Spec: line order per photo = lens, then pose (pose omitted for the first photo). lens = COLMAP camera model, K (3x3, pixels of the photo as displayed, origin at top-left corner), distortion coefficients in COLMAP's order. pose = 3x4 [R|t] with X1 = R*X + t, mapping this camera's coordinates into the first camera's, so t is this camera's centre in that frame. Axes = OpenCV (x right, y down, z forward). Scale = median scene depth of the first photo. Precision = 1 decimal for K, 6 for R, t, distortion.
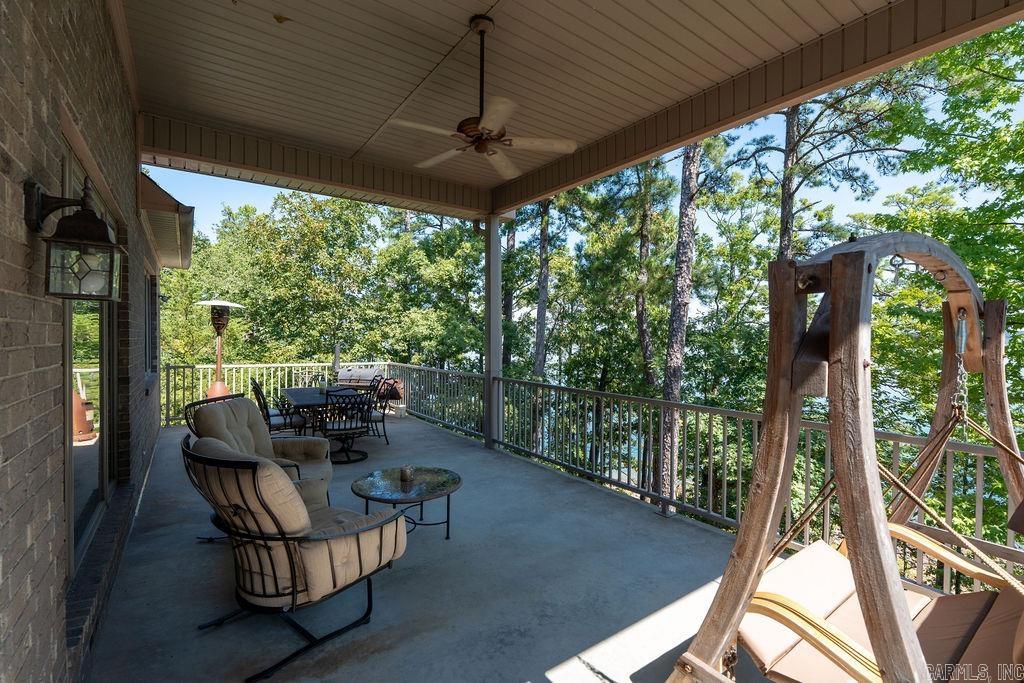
lens RADIAL K [[460.7, 0, 512.0], [0, 460.7, 341.5], [0, 0, 1]] dist [0.000383, -0.000403]
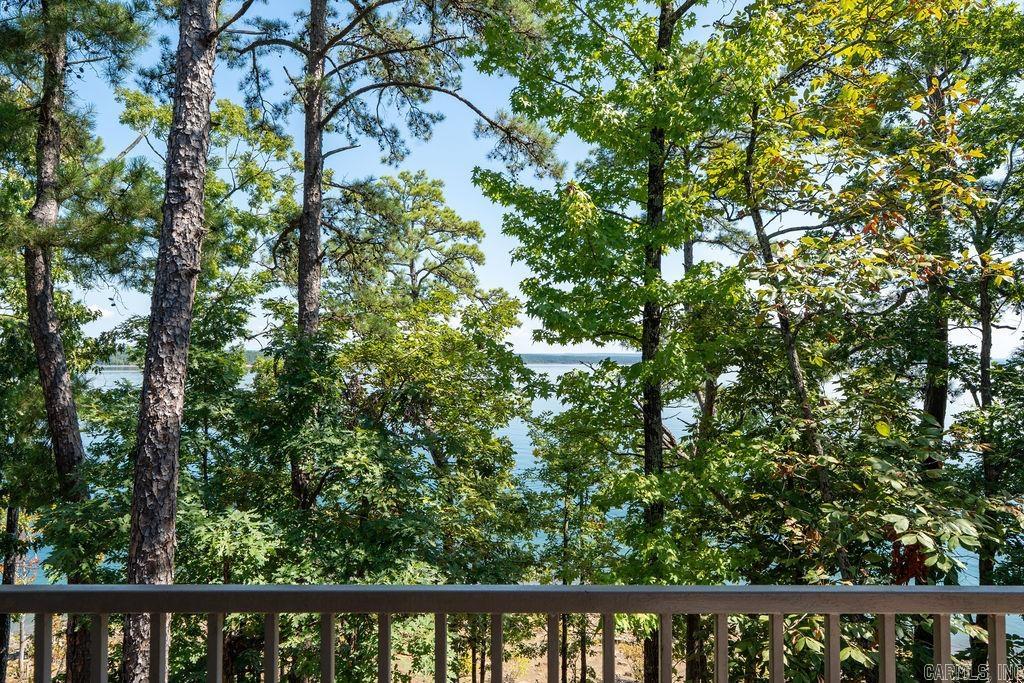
lens RADIAL K [[671.2, 0, 512.0], [0, 671.2, 341.5], [0, 0, 1]] dist [-0.001154, 0.000456]
pose [[0.573979, 0.019945, 0.818627, 0.016882], [0.009566, 0.999472, -0.031058, 0.004708], [-0.818814, 0.025657, 0.573485, 0.256419]]
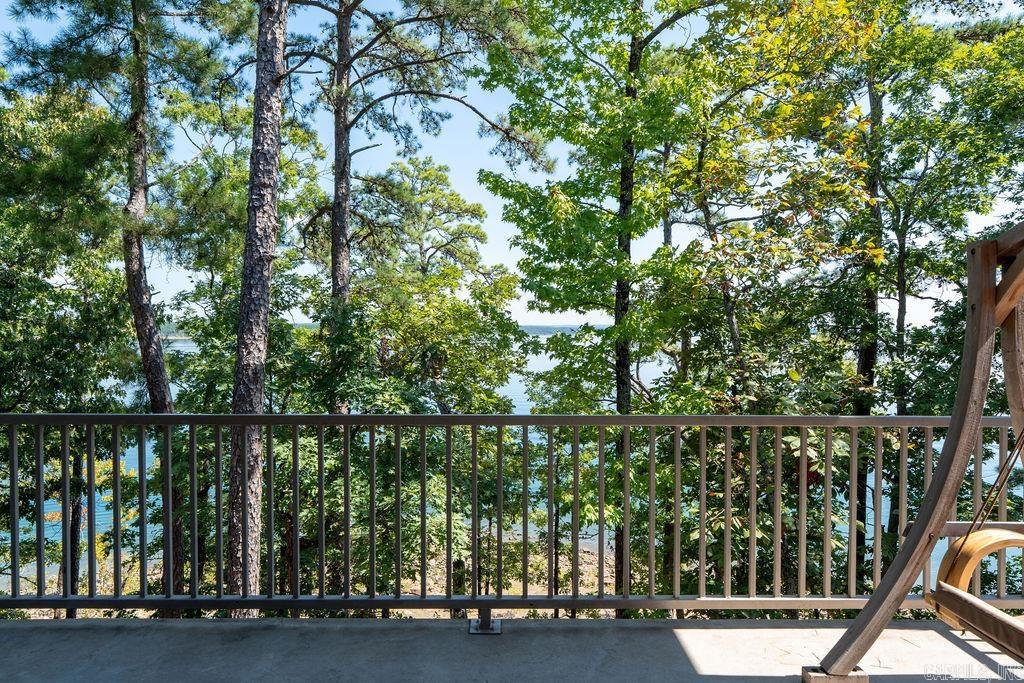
lens RADIAL K [[646.4, 0, 512.0], [0, 646.4, 341.5], [0, 0, 1]] dist [-0.000086, 0.000829]
pose [[0.574687, -0.016628, 0.818205, -0.083867], [0.011677, 0.999858, 0.012118, 0.012366], [-0.818290, 0.002590, 0.574799, 0.182908]]
